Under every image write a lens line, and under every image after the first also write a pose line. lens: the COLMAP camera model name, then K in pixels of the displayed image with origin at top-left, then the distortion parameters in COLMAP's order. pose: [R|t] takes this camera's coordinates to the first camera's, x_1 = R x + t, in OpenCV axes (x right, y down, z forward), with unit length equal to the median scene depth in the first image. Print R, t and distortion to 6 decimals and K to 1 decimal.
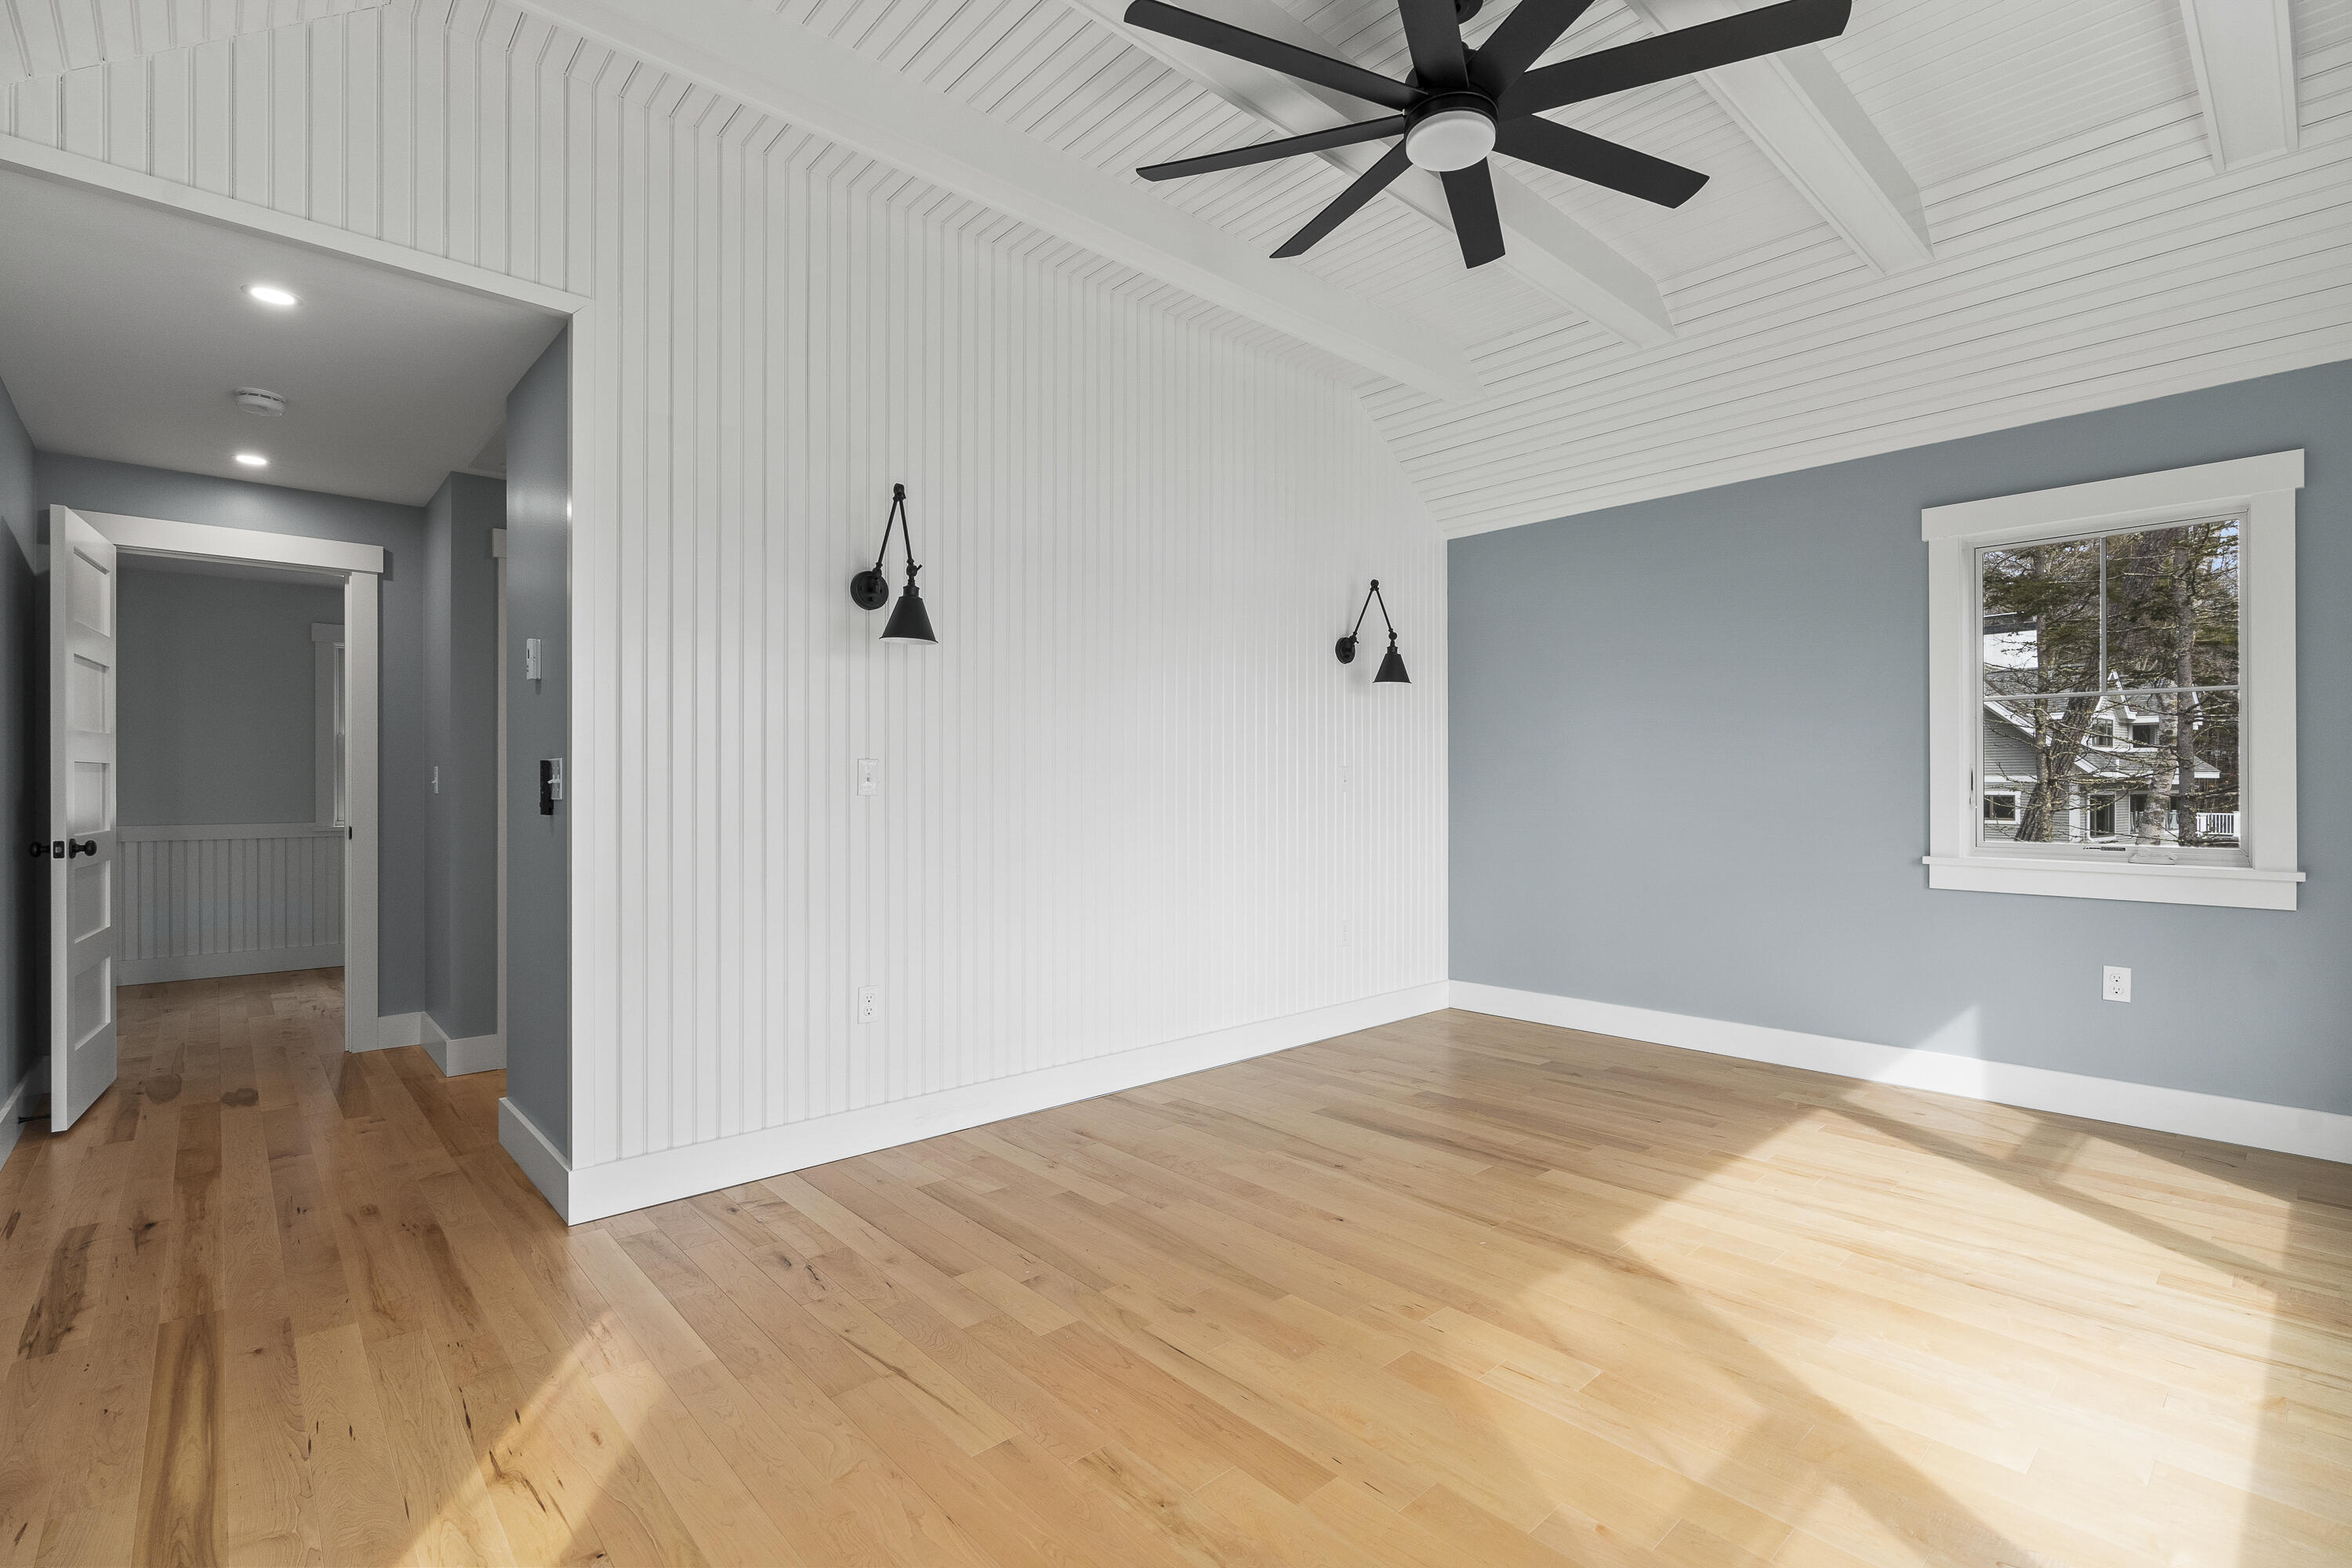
lens RADIAL K [[1068.1, 0, 1177.4], [0, 1068.1, 775.5], [0, 0, 1]] dist [-0.000916, -0.000616]
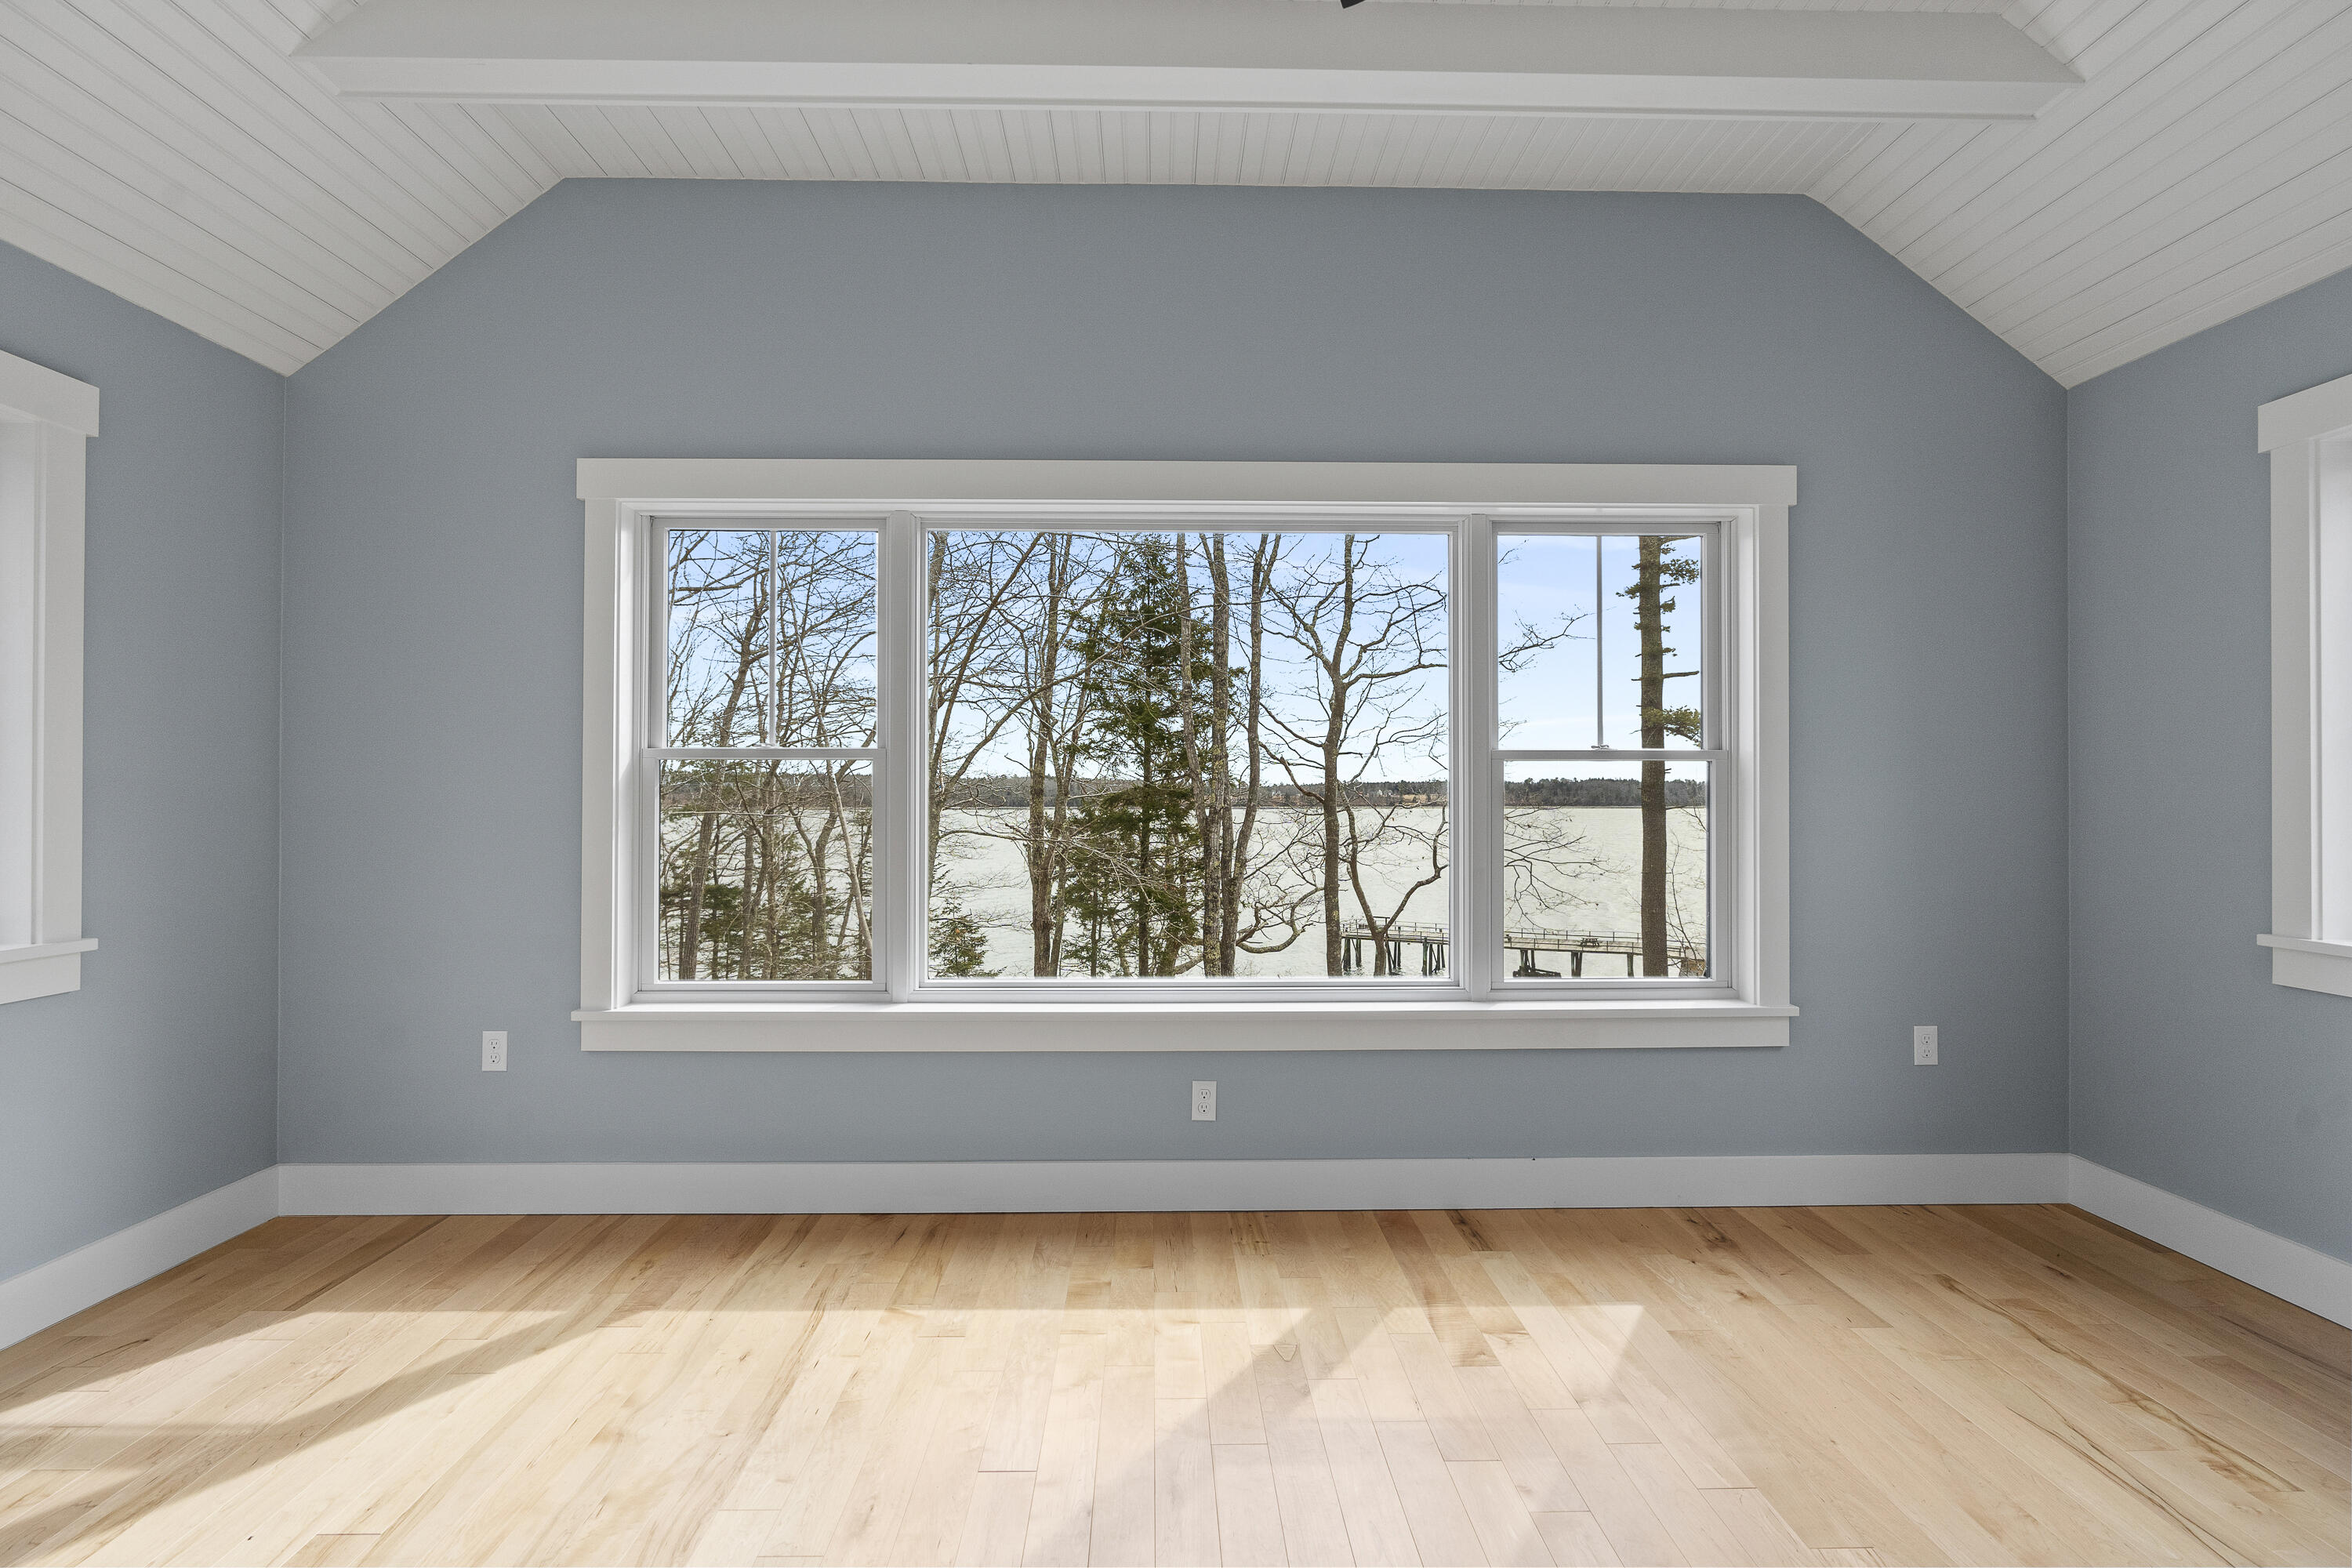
lens RADIAL K [[1093.0, 0, 1184.0], [0, 1093.0, 788.7], [0, 0, 1]] dist [-0.014170, 0.000041]
pose [[-0.759589, 0.003334, 0.650395, -0.047160], [-0.002113, 0.999969, -0.007593, -0.012722], [-0.650400, -0.007141, -0.759558, 1.118695]]
